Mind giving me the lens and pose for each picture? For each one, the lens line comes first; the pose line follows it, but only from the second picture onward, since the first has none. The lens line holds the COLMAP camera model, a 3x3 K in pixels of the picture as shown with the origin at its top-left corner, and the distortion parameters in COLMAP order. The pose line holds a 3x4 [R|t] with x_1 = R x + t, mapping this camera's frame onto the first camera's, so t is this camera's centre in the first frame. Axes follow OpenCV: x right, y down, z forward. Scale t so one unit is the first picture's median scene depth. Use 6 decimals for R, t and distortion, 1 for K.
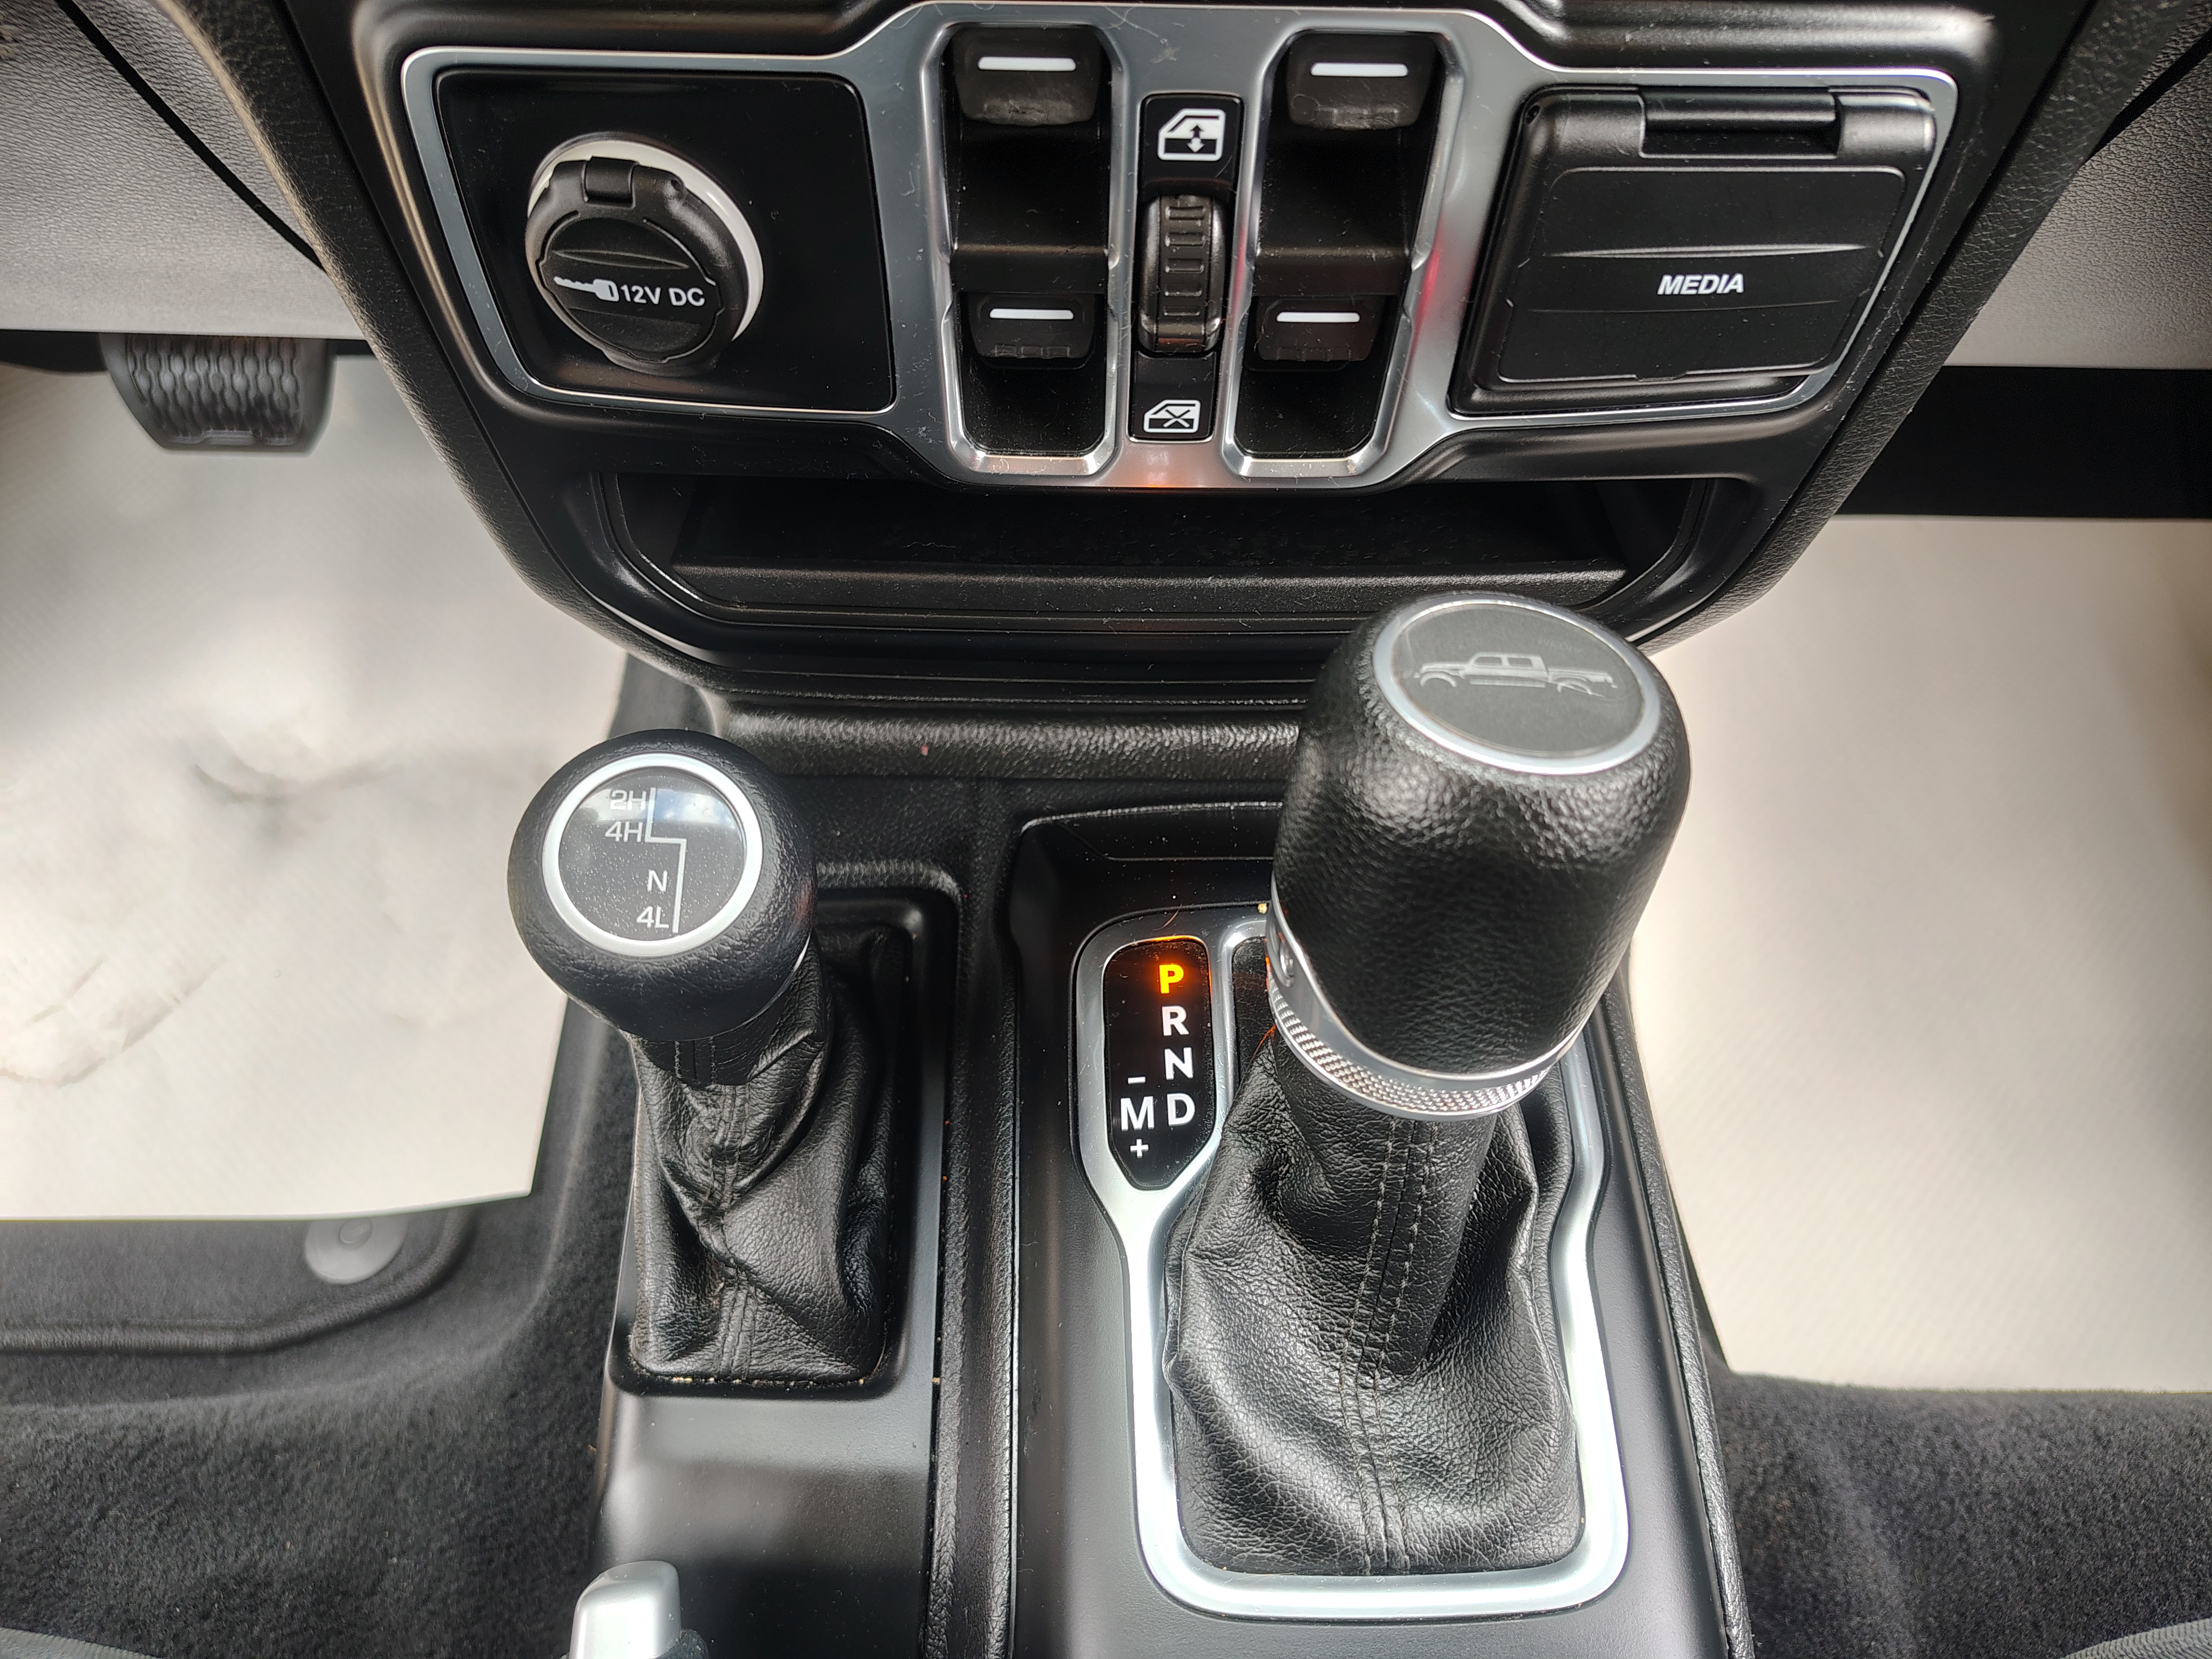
lens RADIAL K [[1556.6, 0, 1117.0], [0, 1556.6, 888.3], [0, 0, 1]] dist [-0.028420, -0.002366]
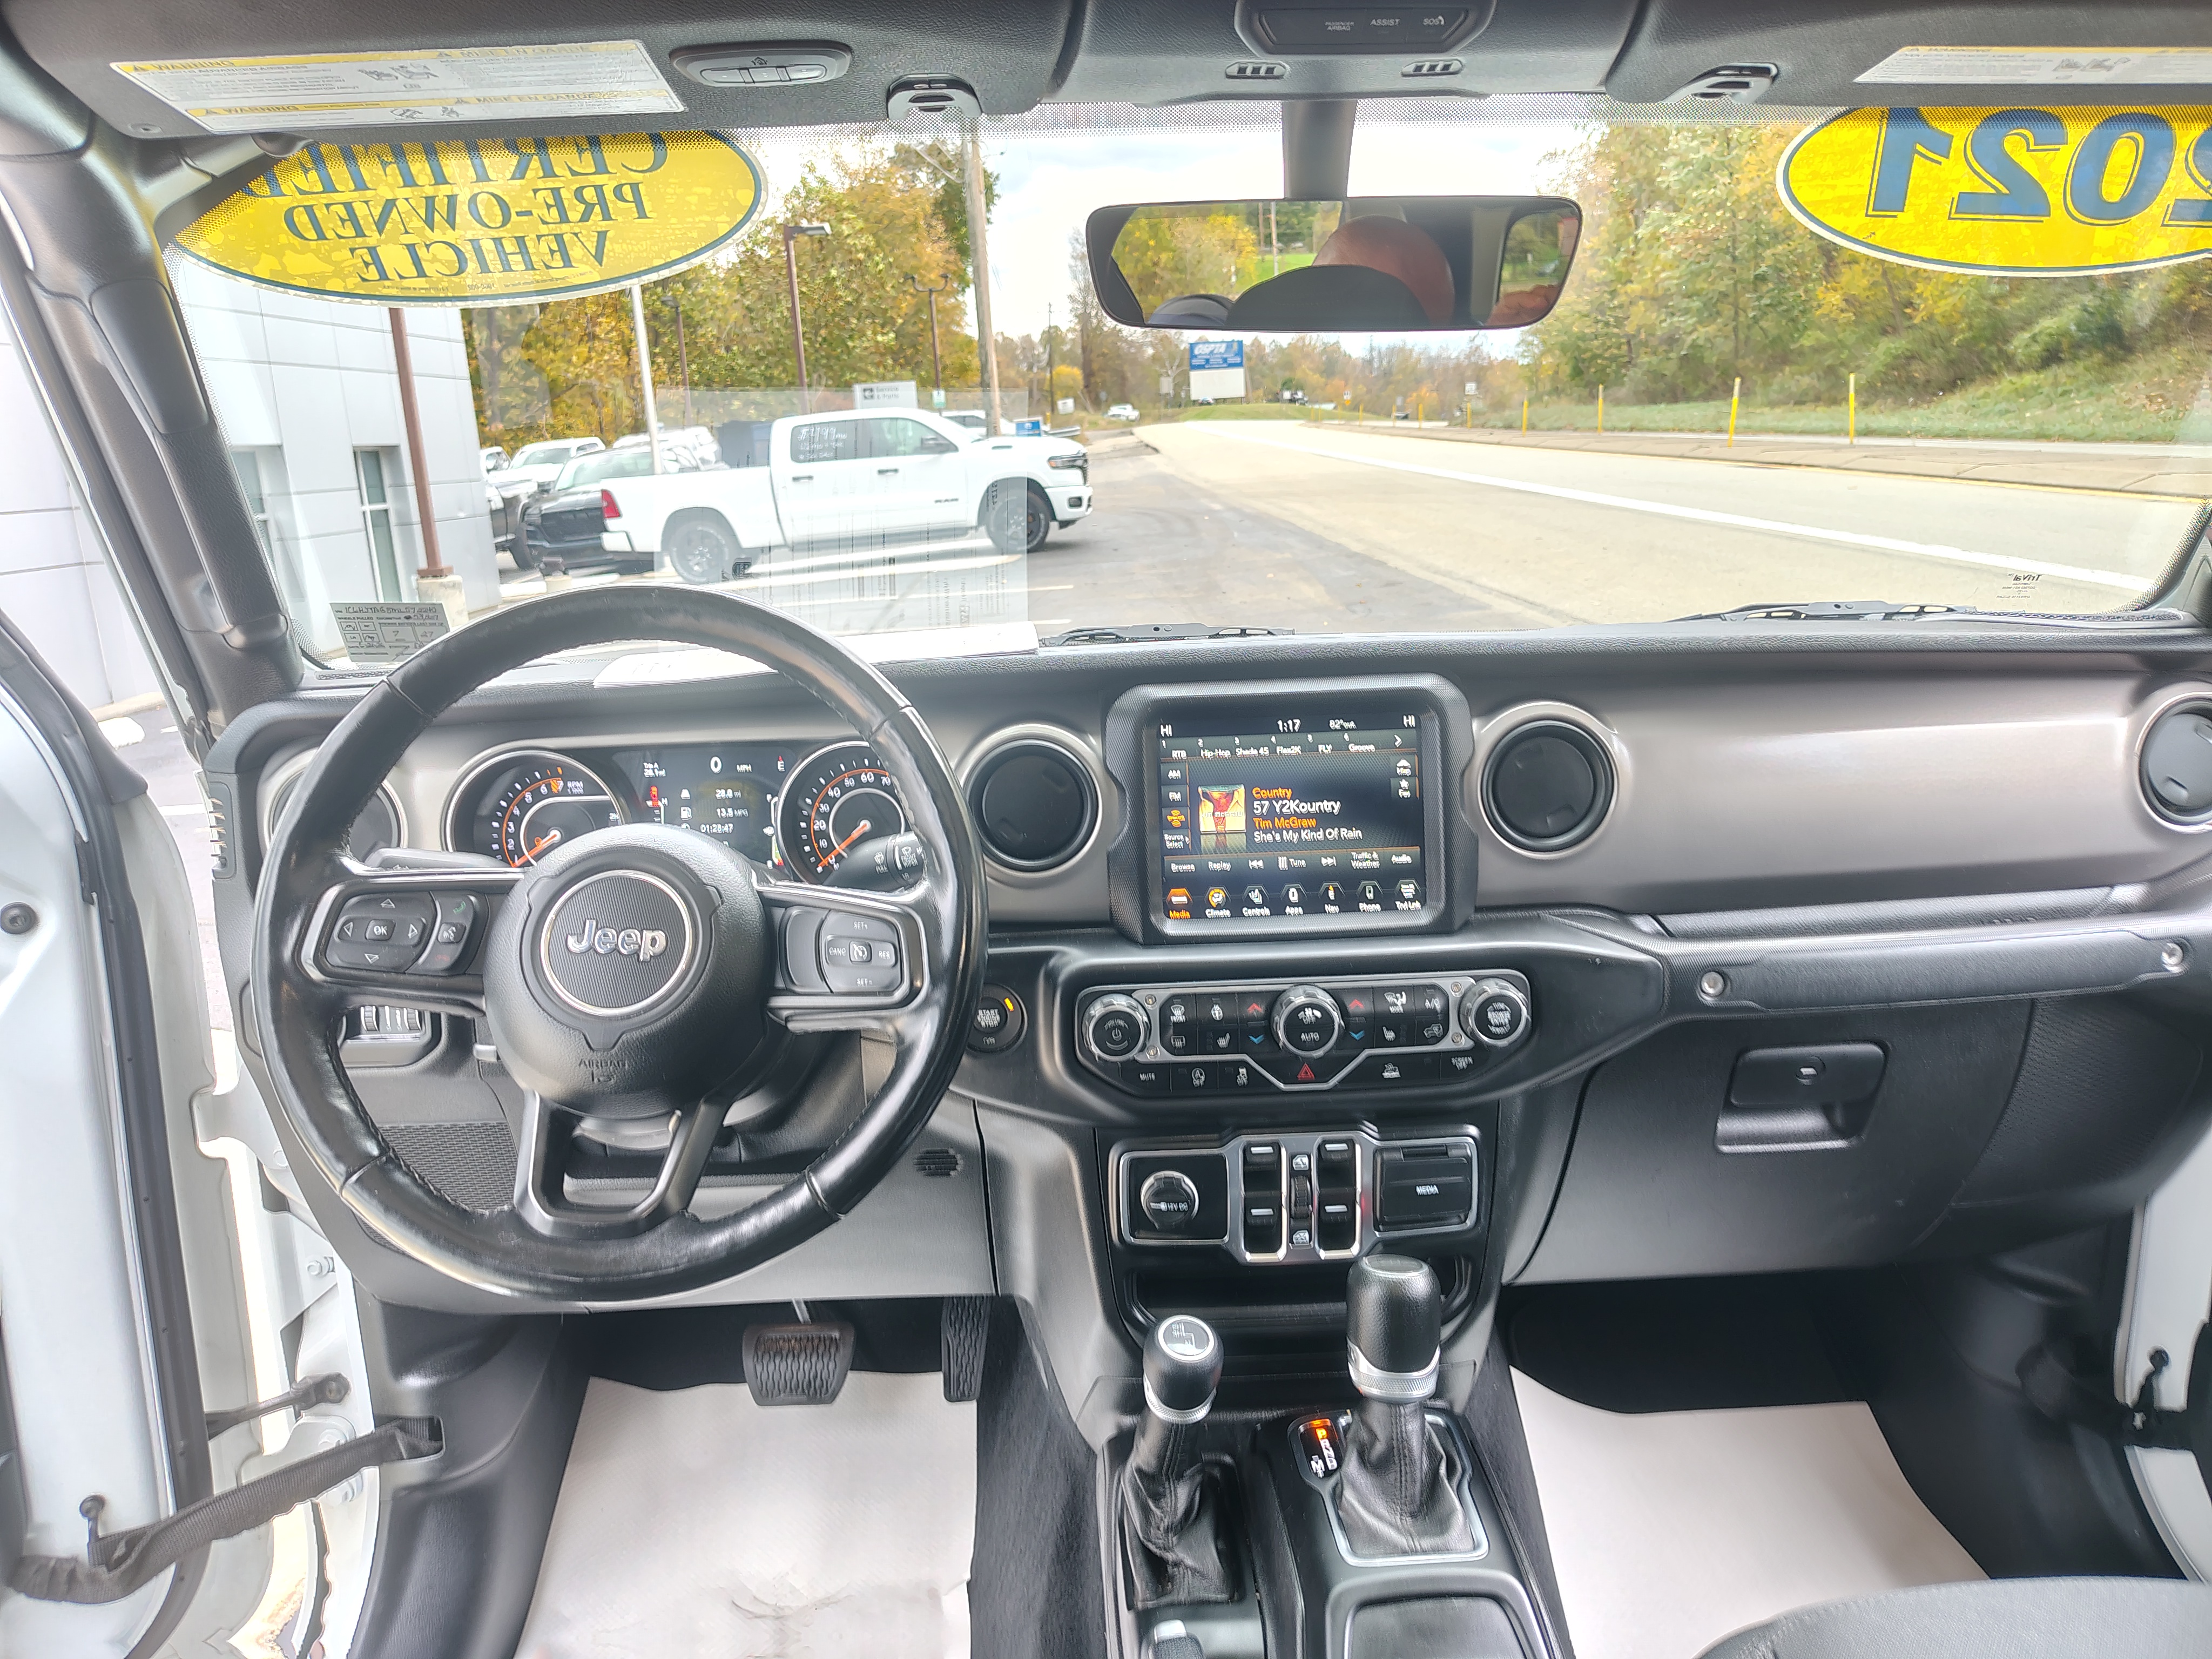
lens RADIAL K [[1529.9, 0, 1118.7], [0, 1529.9, 836.2], [0, 0, 1]] dist [0.020982, -0.005612]
pose [[0.997962, -0.059404, 0.023319, -0.490857], [0.058218, 0.697785, -0.713937, 1.855198], [0.026139, 0.713840, 0.699821, -2.595928]]
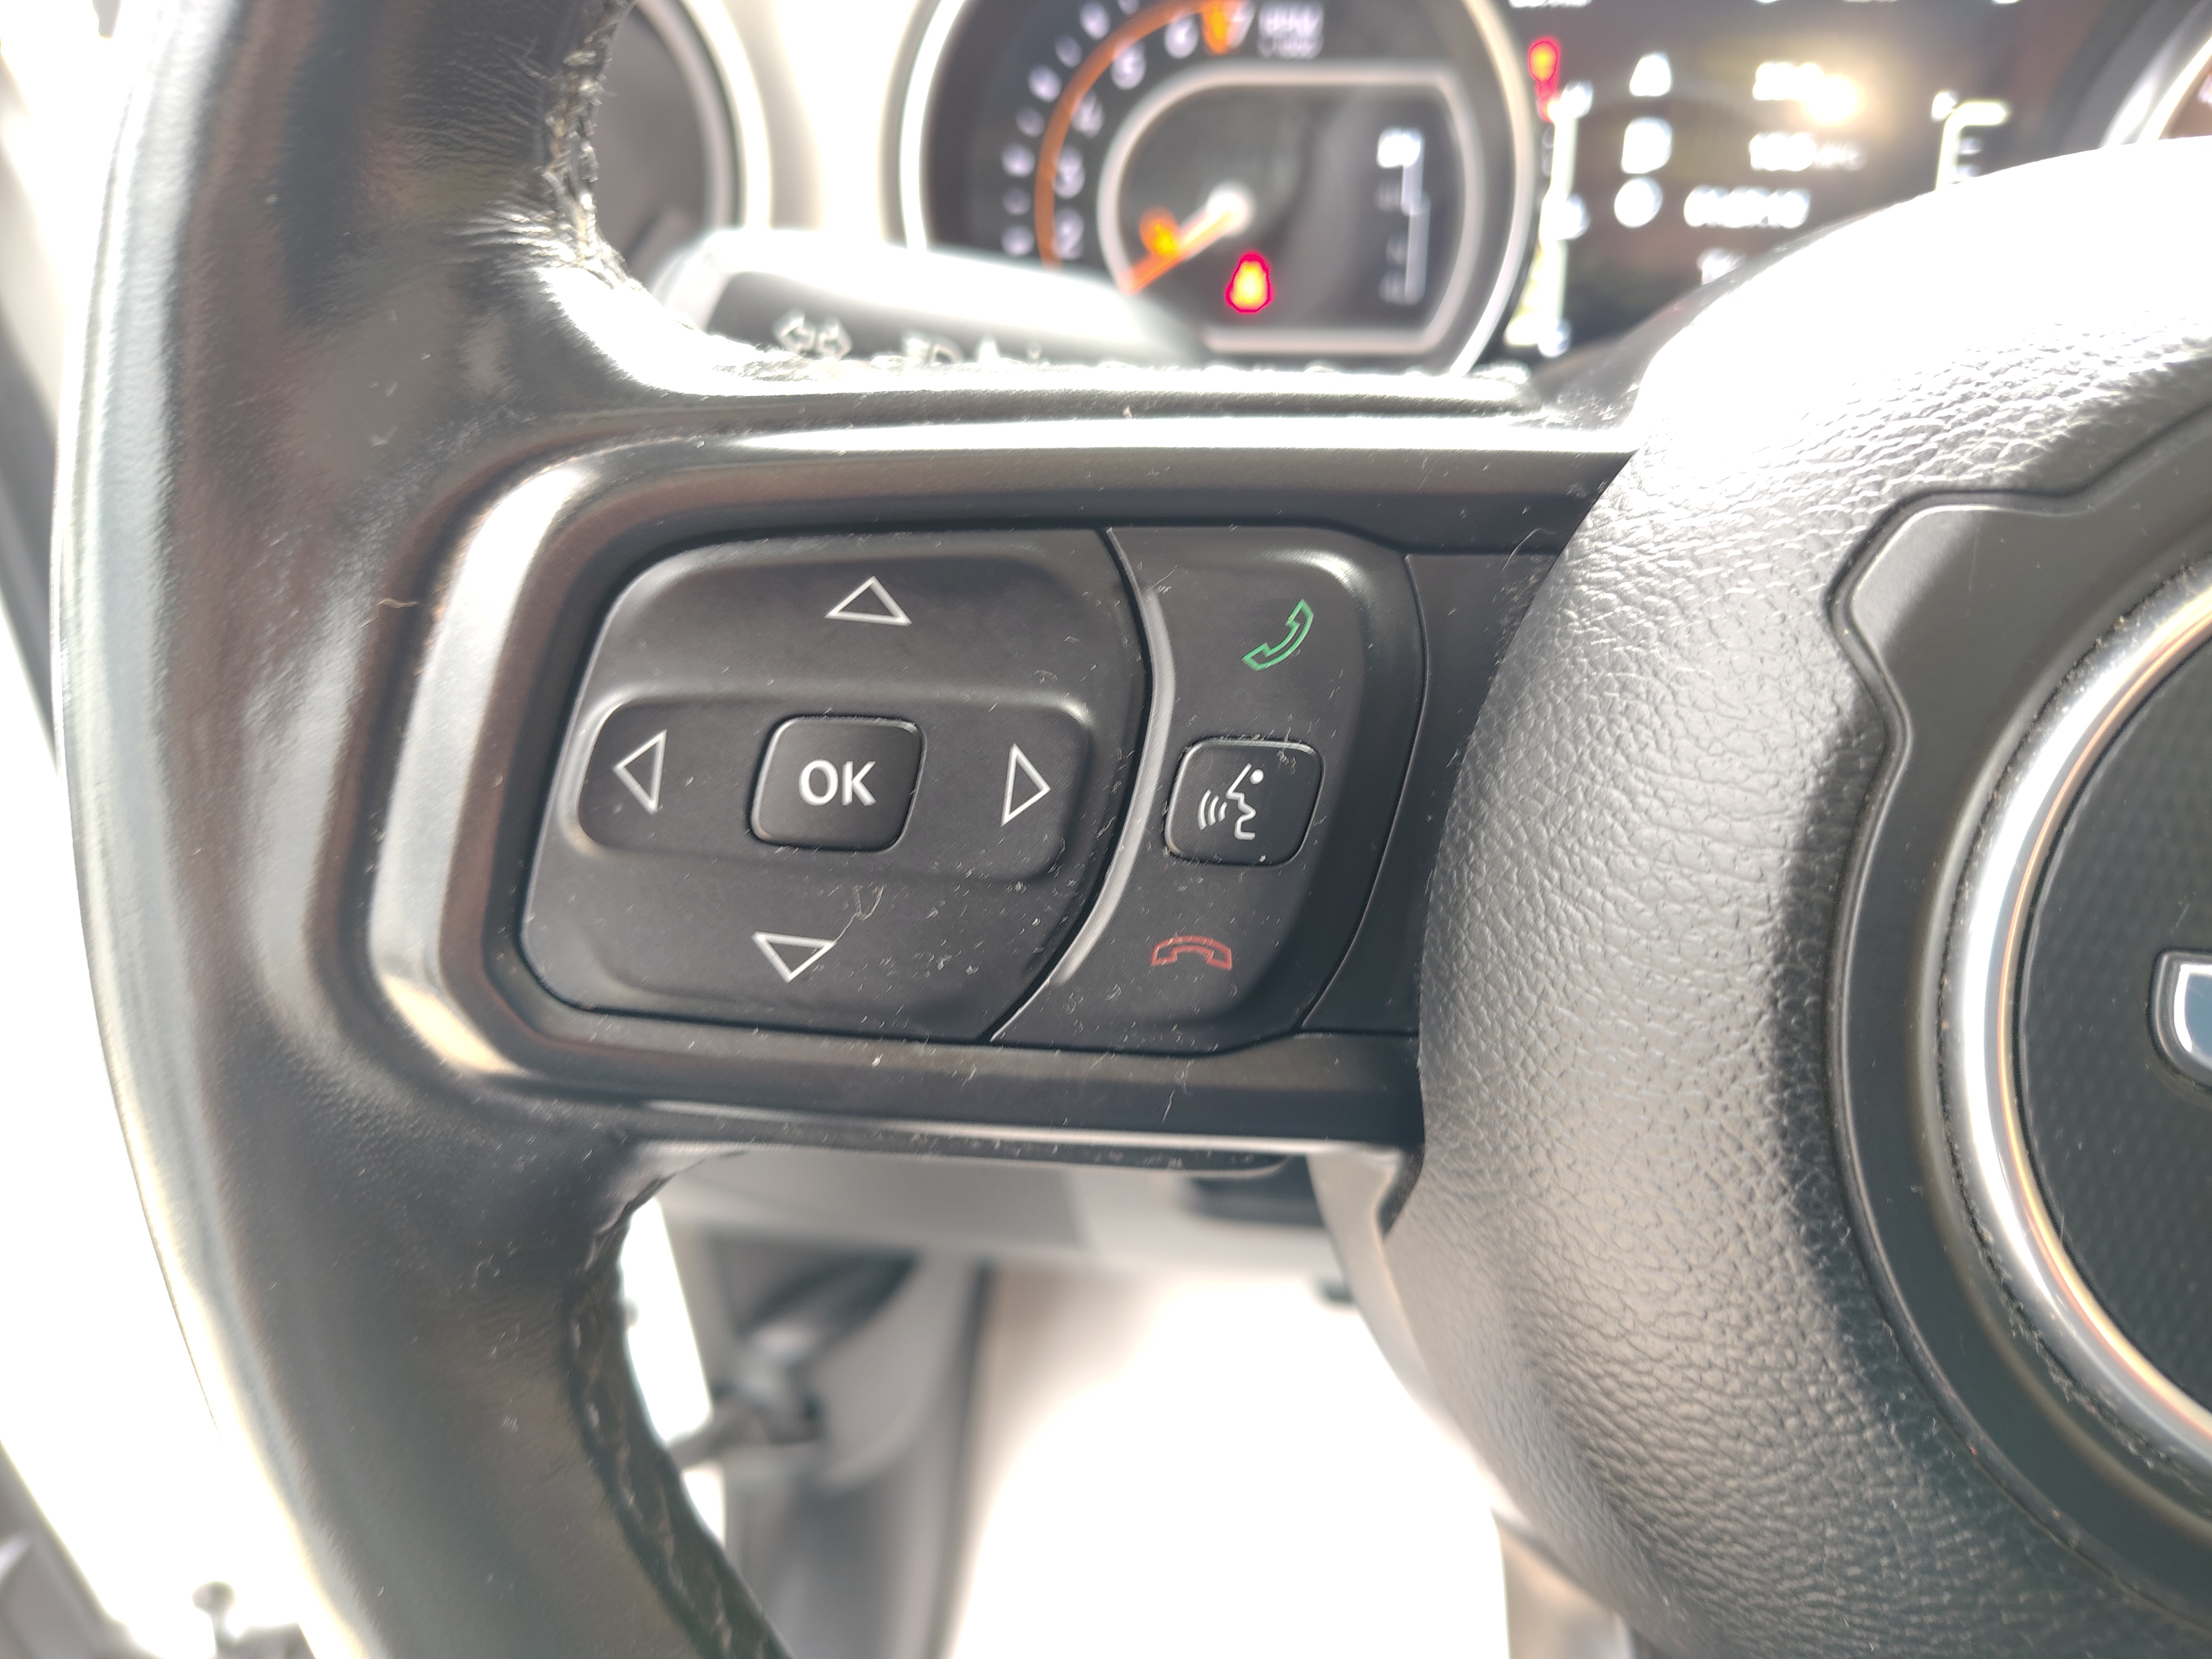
lens RADIAL K [[1556.6, 0, 1117.0], [0, 1556.6, 888.3], [0, 0, 1]] dist [-0.028420, -0.002366]
pose [[0.994012, 0.020219, -0.107384, -1.904011], [-0.061898, 0.914042, -0.400870, -0.288150], [0.090048, 0.405116, 0.909820, -0.564937]]
